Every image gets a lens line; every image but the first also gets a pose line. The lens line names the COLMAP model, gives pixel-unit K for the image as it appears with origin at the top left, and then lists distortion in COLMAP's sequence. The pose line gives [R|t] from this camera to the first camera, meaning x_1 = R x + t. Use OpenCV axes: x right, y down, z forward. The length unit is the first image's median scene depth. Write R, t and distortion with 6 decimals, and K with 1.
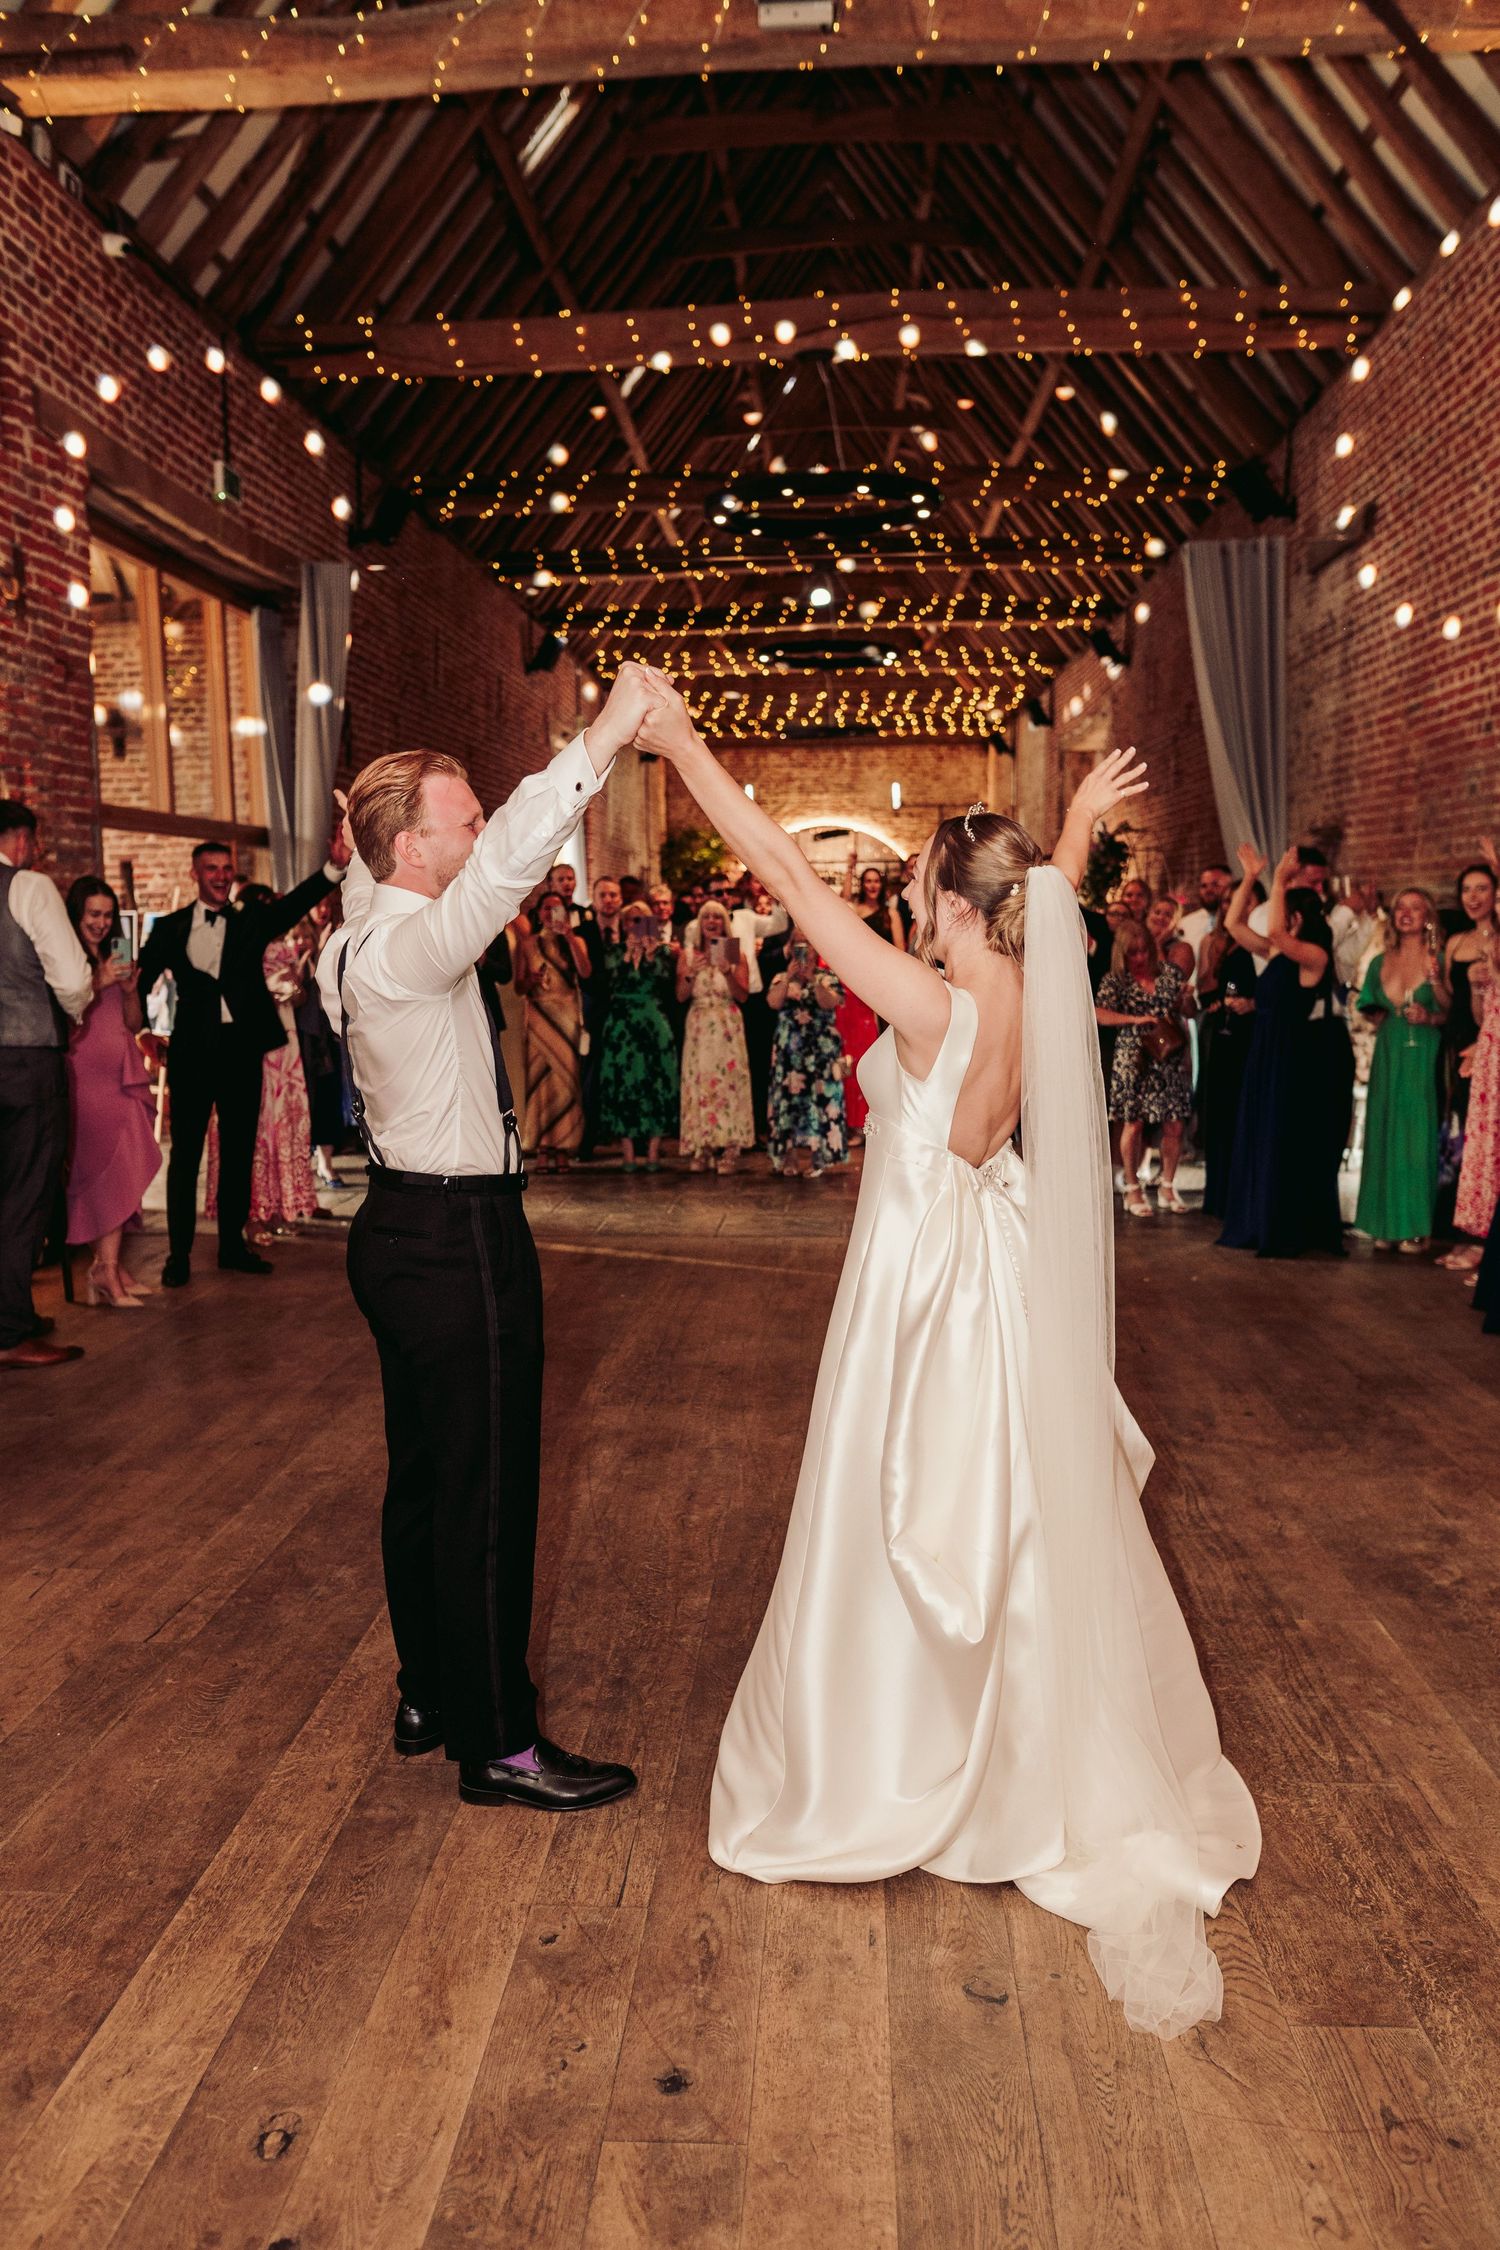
lens RADIAL K [[1584.6, 0, 693.3], [0, 1584.6, 1120.4], [0, 0, 1]] dist [-0.022275, 0.023371]
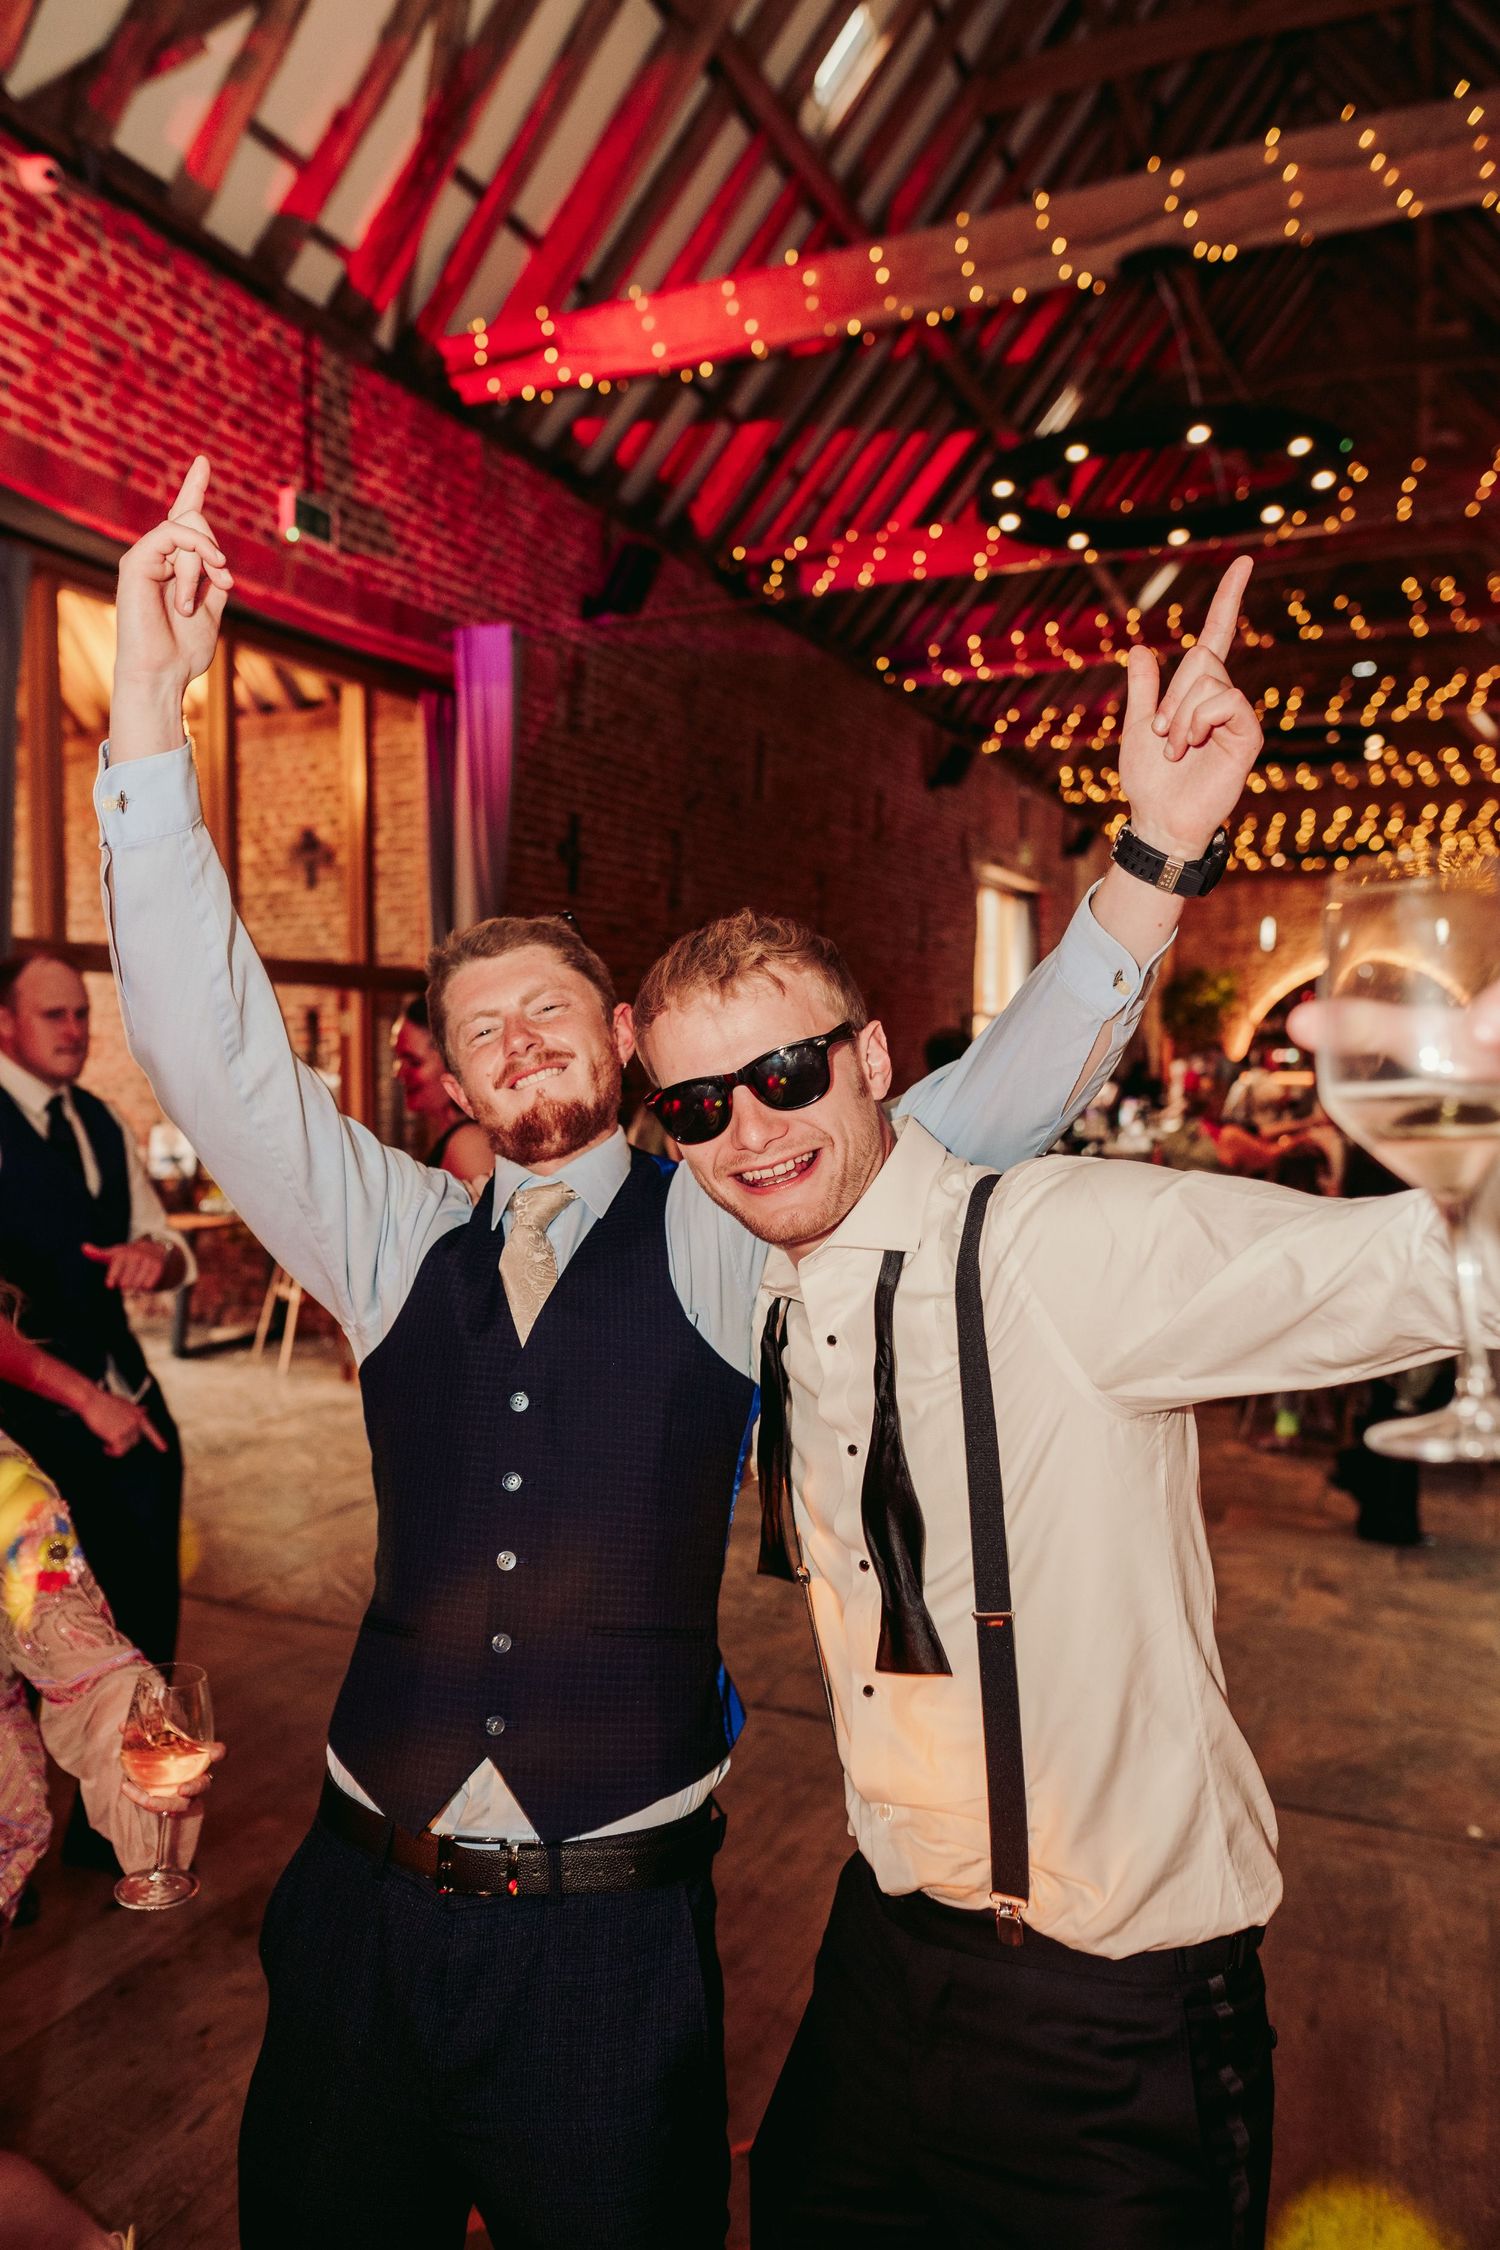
lens RADIAL K [[1501.9, 0, 744.8], [0, 1501.9, 1137.7], [0, 0, 1]] dist [-0.031756, 0.016300]
pose [[0.941617, 0.036480, -0.334702, 0.089062], [-0.059424, 0.996513, -0.058564, -0.047562], [0.331399, 0.075034, 0.940502, 0.248969]]
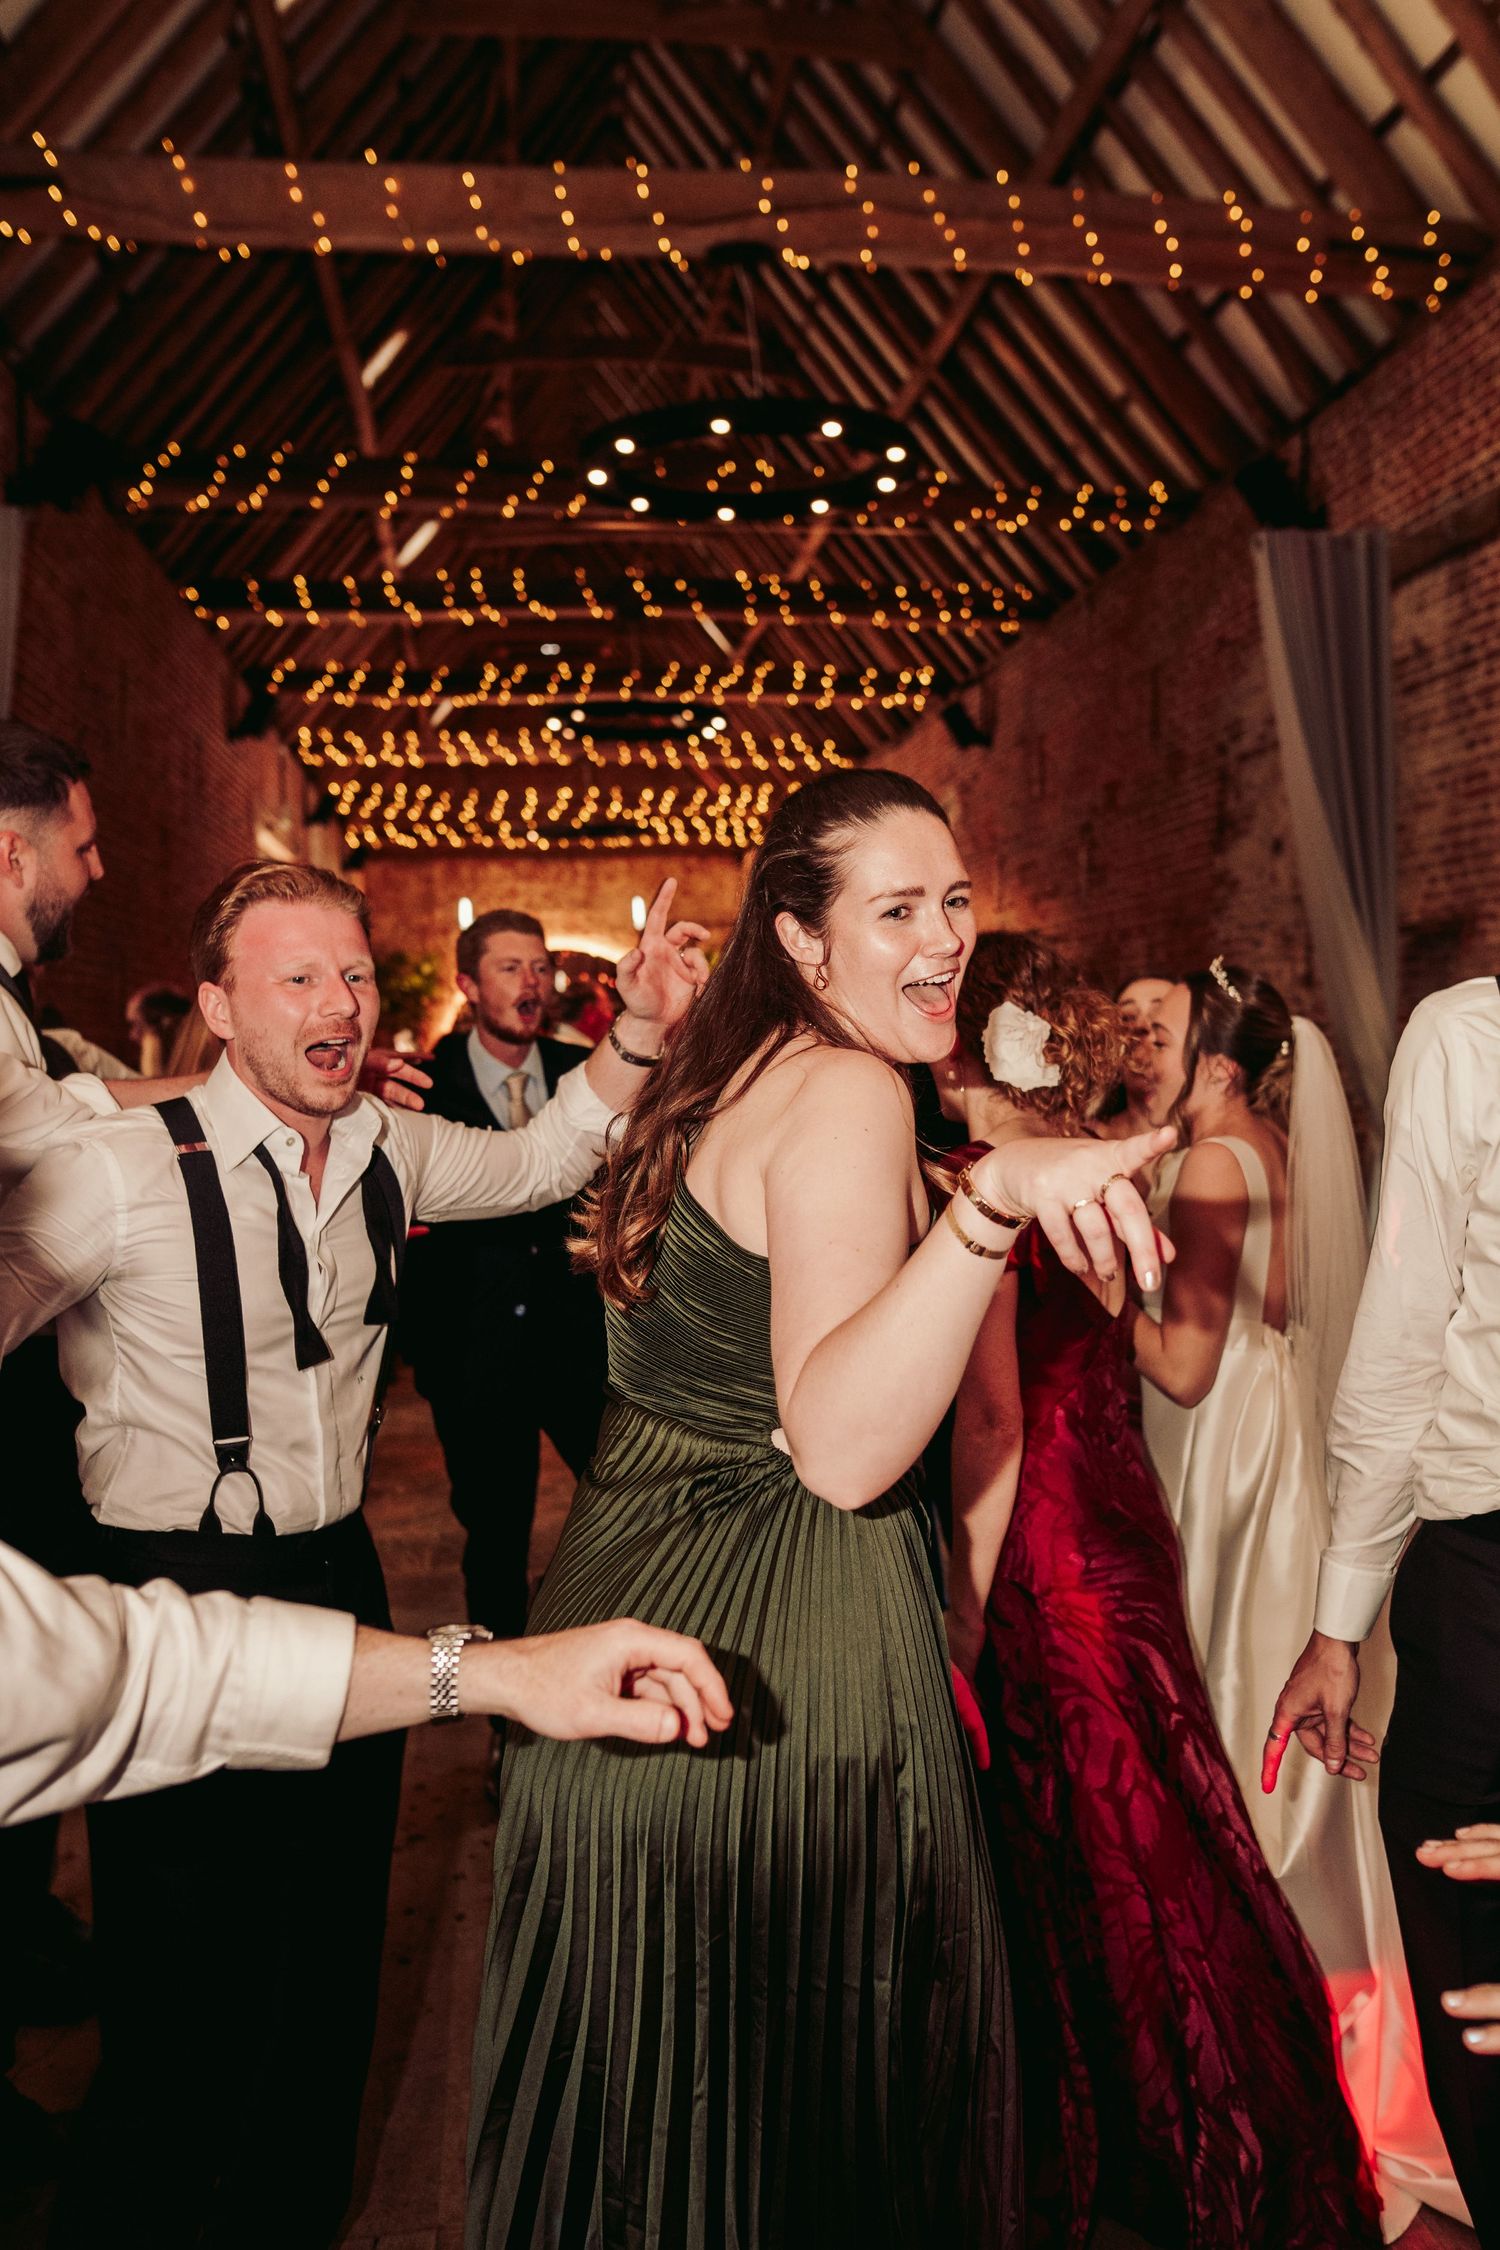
lens RADIAL K [[1685.9, 0, 747.5], [0, 1685.9, 1112.9], [0, 0, 1]] dist [-0.030975, 0.017450]
pose [[0.971983, -0.024857, 0.233732, -0.063900], [0.046222, 0.995190, -0.086377, -0.027267], [-0.230460, 0.094761, 0.968457, 0.203931]]
